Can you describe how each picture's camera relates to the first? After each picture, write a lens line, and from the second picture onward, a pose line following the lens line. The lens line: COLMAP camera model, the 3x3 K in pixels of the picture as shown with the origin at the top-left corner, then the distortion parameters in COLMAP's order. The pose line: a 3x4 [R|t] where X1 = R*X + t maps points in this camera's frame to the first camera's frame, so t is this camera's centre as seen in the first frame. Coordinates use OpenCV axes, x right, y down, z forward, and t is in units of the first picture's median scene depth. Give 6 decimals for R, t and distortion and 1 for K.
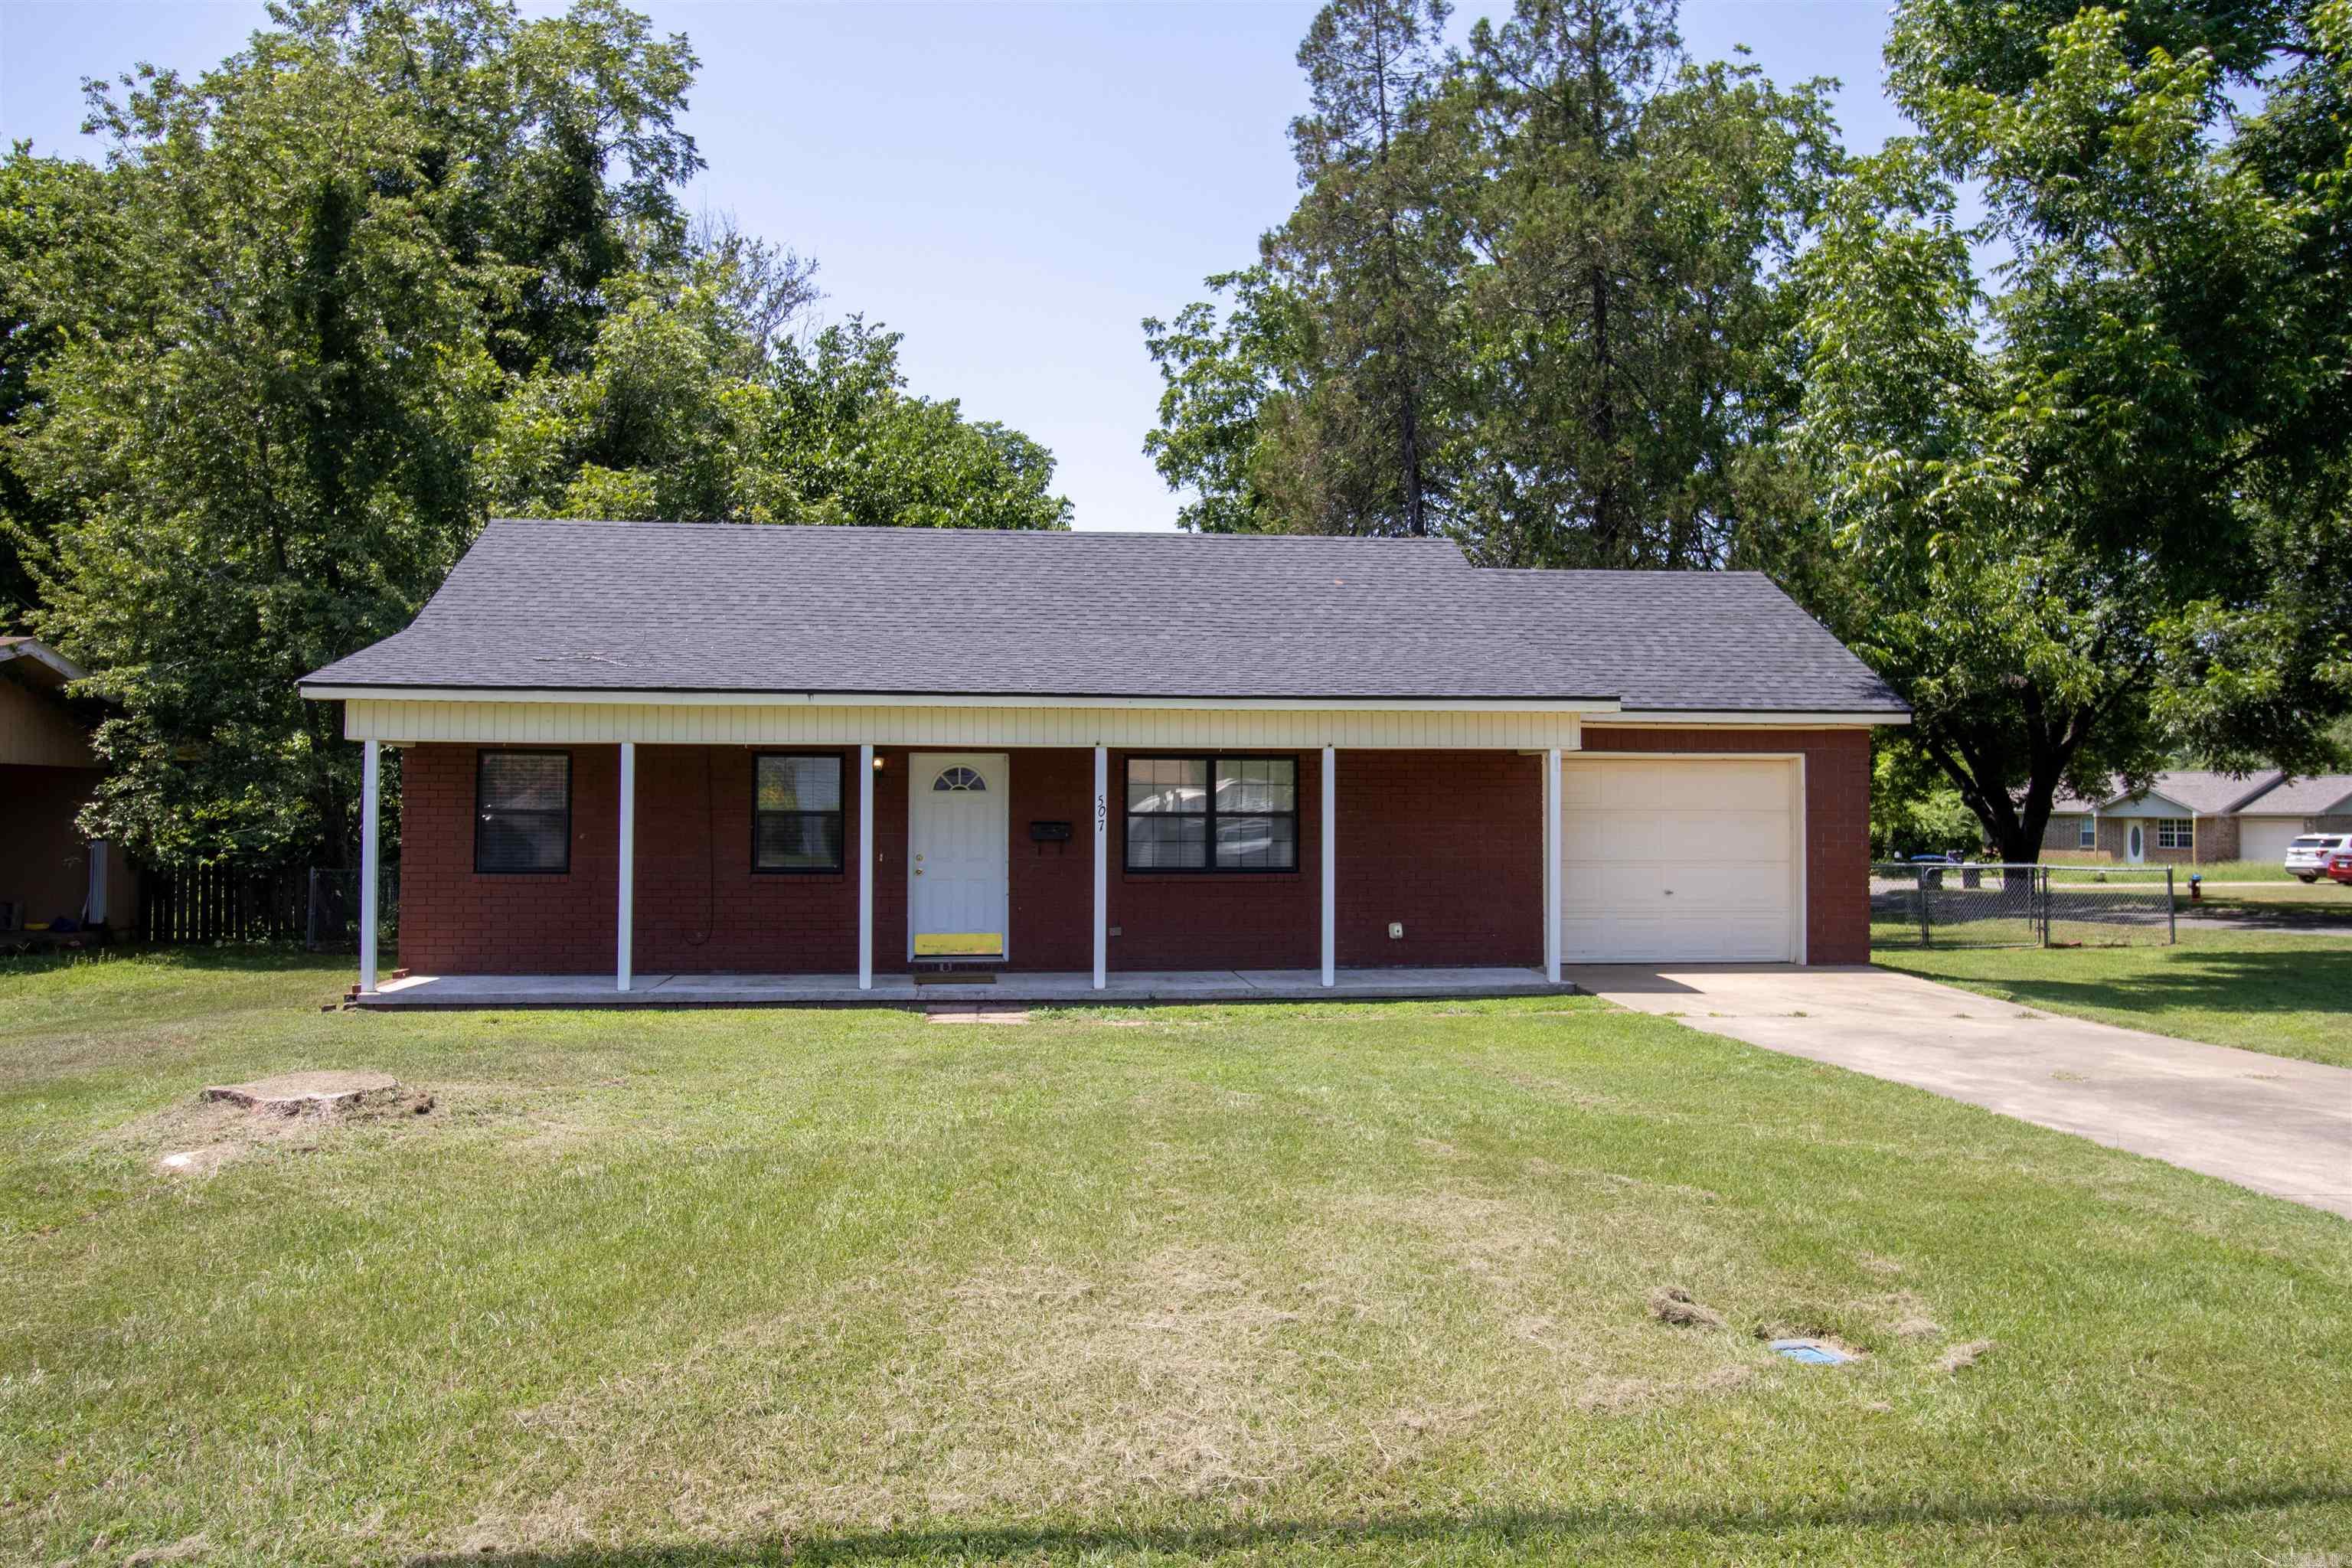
lens RADIAL K [[1780.5, 0, 1177.4], [0, 1780.5, 816.2], [0, 0, 1]] dist [0.036020, -0.000511]
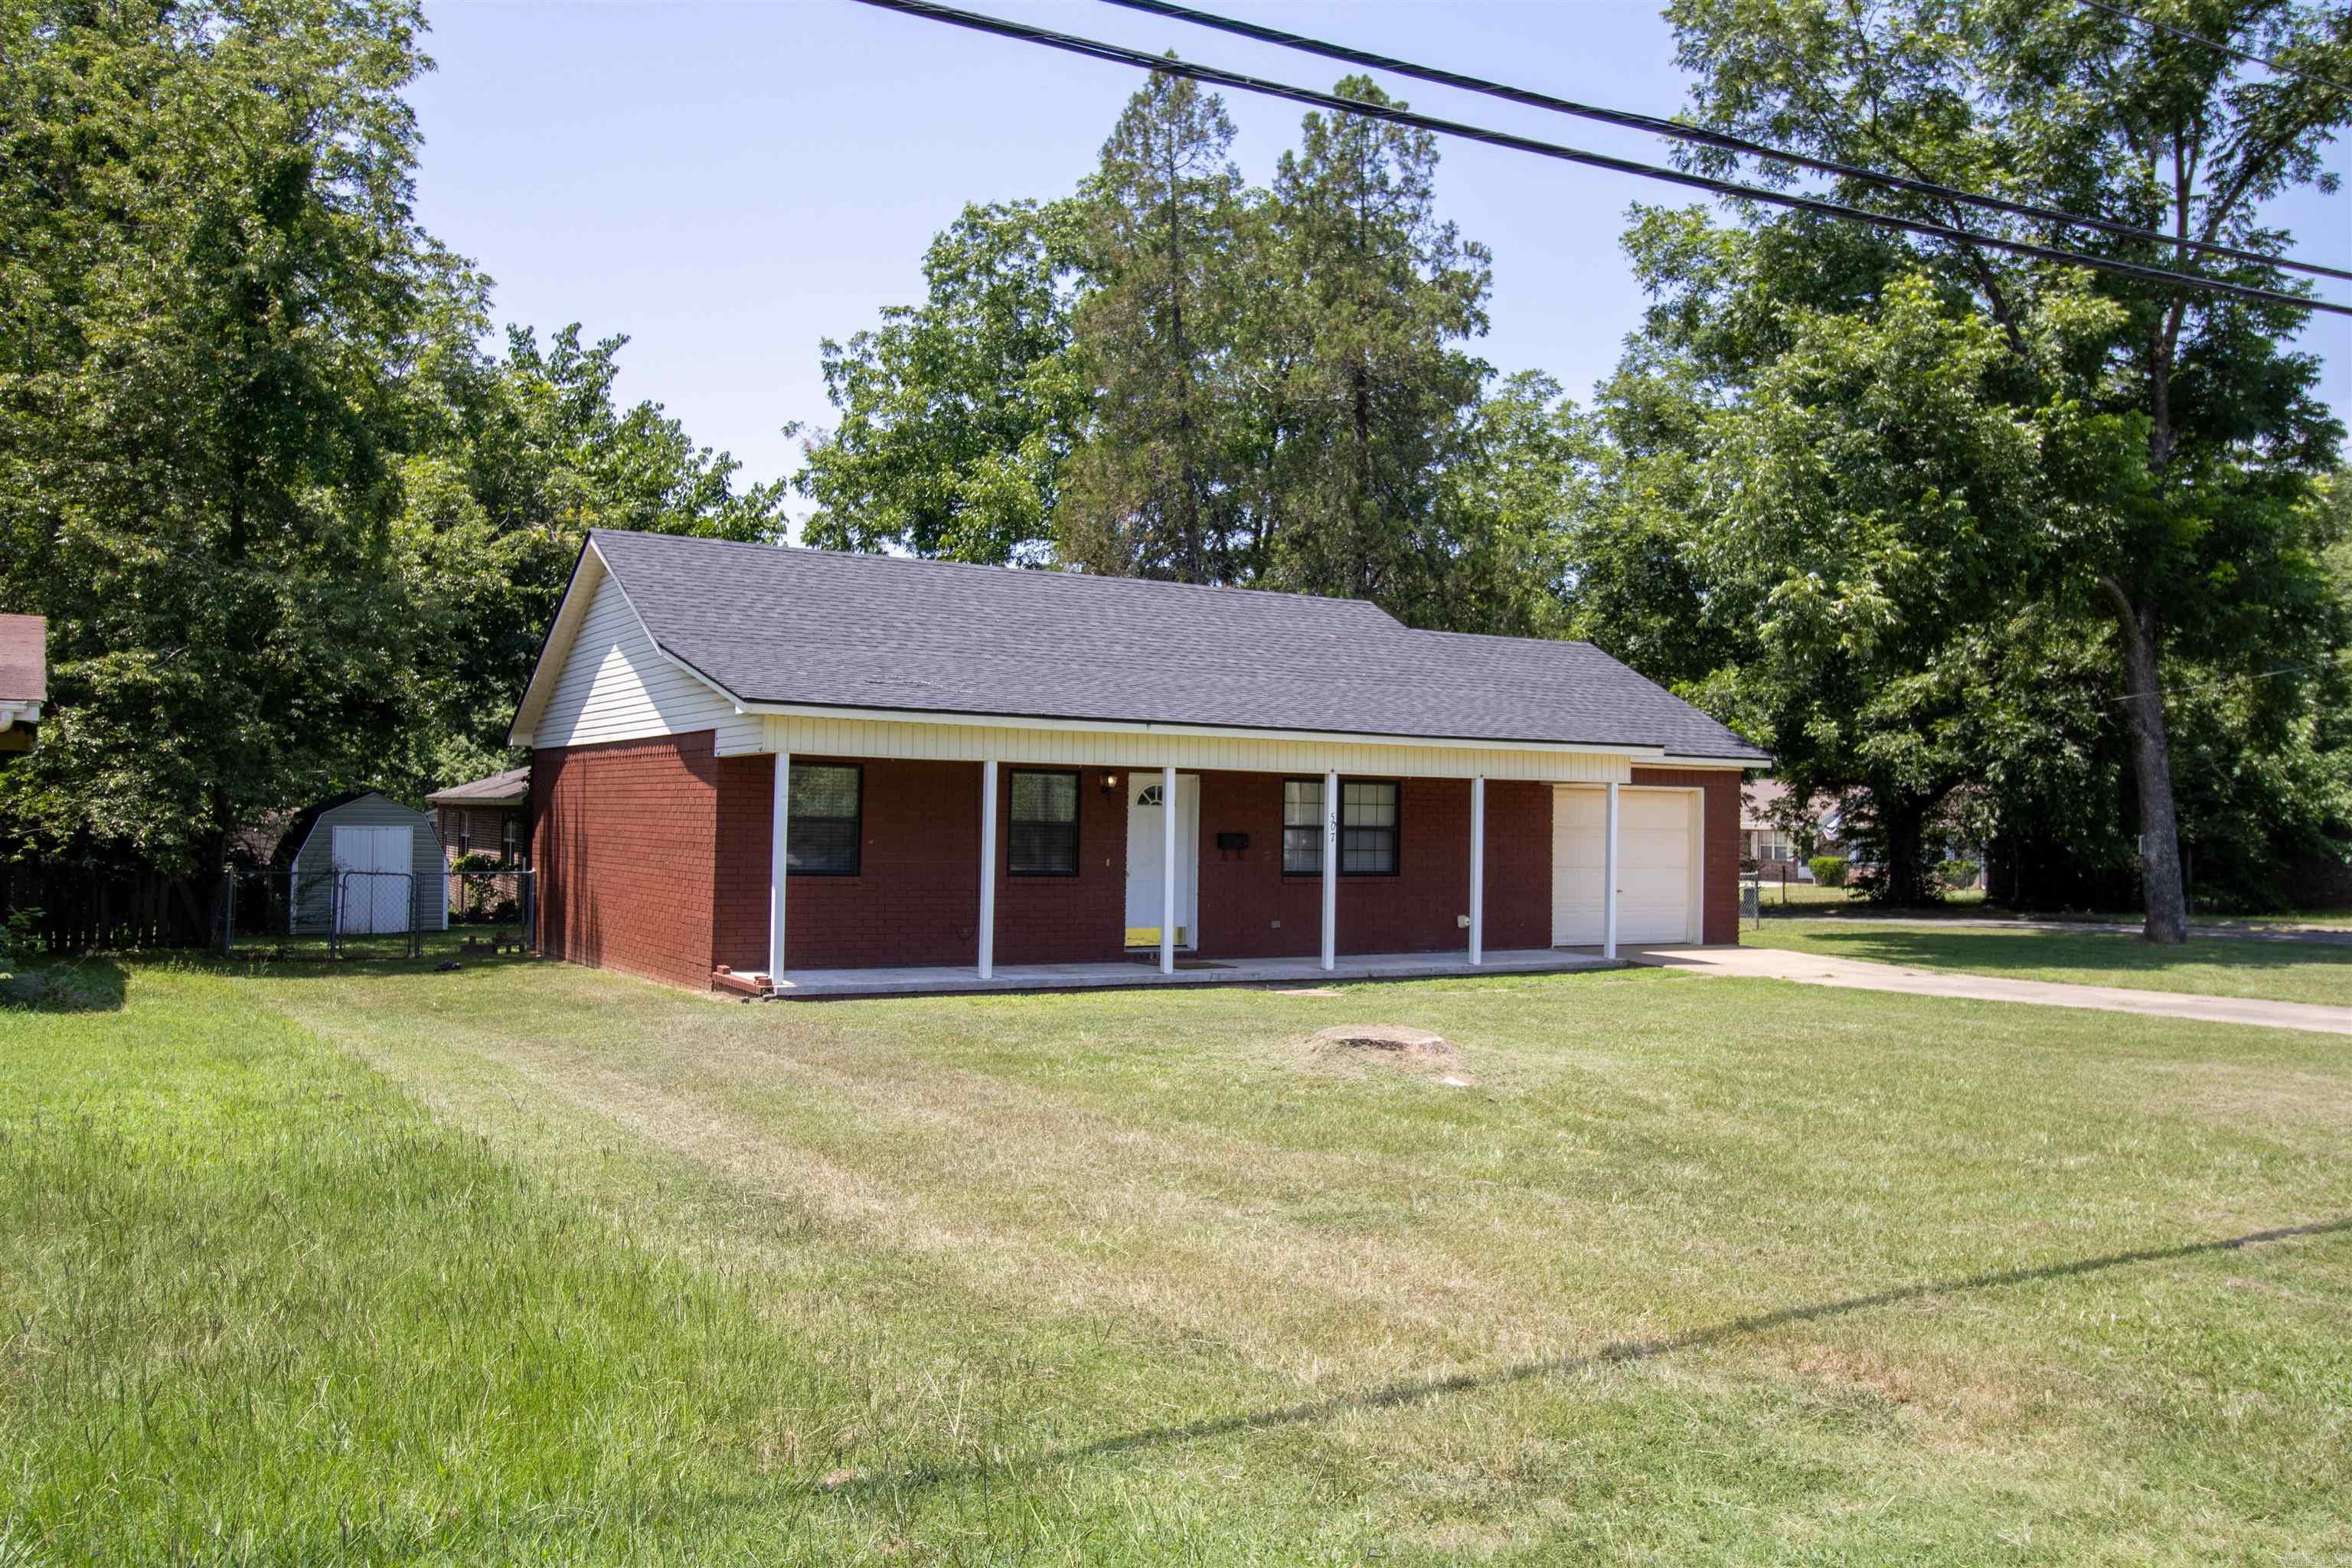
lens RADIAL K [[1780.5, 0, 1177.4], [0, 1780.5, 816.2], [0, 0, 1]] dist [0.036020, -0.000511]
pose [[0.916213, 0.014963, 0.400412, -0.570435], [-0.014220, 0.999887, -0.004827, -0.001747], [-0.400439, -0.001272, 0.916322, -0.074284]]
